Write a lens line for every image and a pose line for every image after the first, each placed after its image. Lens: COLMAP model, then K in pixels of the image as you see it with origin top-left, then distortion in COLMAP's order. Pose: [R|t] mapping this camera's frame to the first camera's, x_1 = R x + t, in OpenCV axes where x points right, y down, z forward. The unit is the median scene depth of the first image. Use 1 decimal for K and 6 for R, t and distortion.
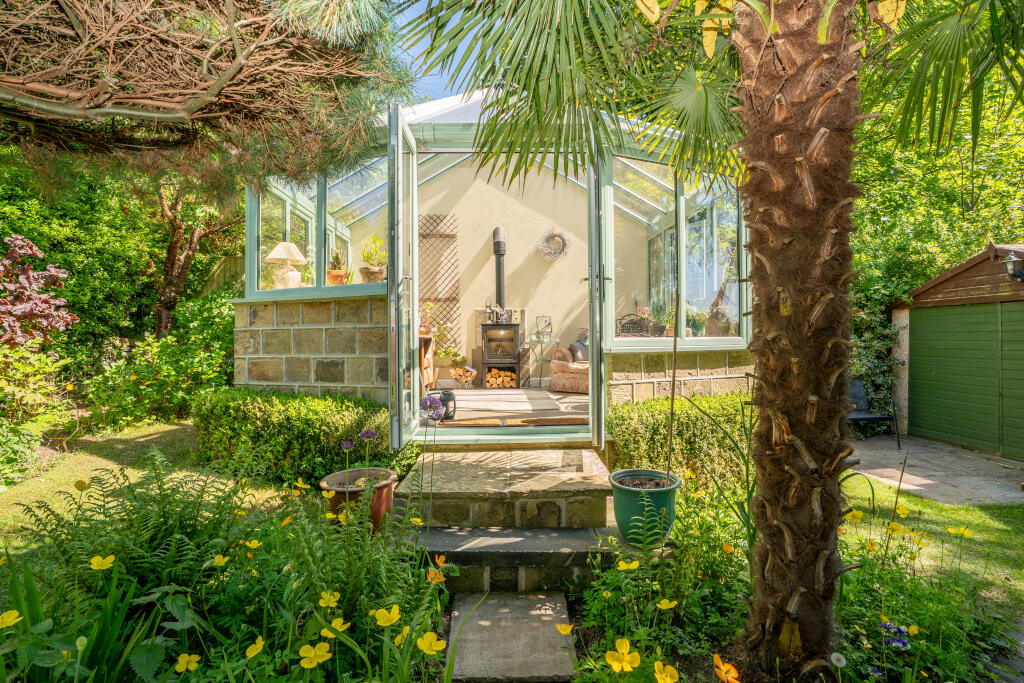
lens RADIAL K [[477.8, 0, 510.6], [0, 477.8, 339.0], [0, 0, 1]] dist [-0.001158, -0.000020]
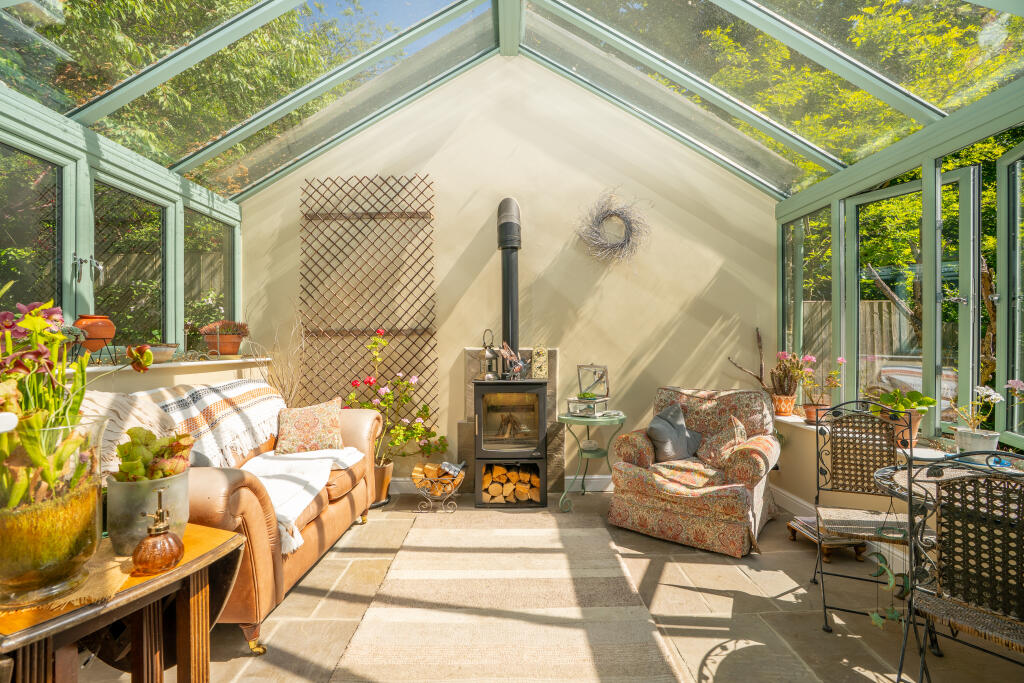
lens RADIAL K [[477.8, 0, 512.2], [0, 477.8, 343.7], [0, 0, 1]] dist [-0.001158, -0.000020]
pose [[0.999530, 0.003903, -0.030393, -0.003476], [-0.003912, 0.999992, -0.000234, -0.069548], [0.030392, 0.000353, 0.999538, 0.462956]]
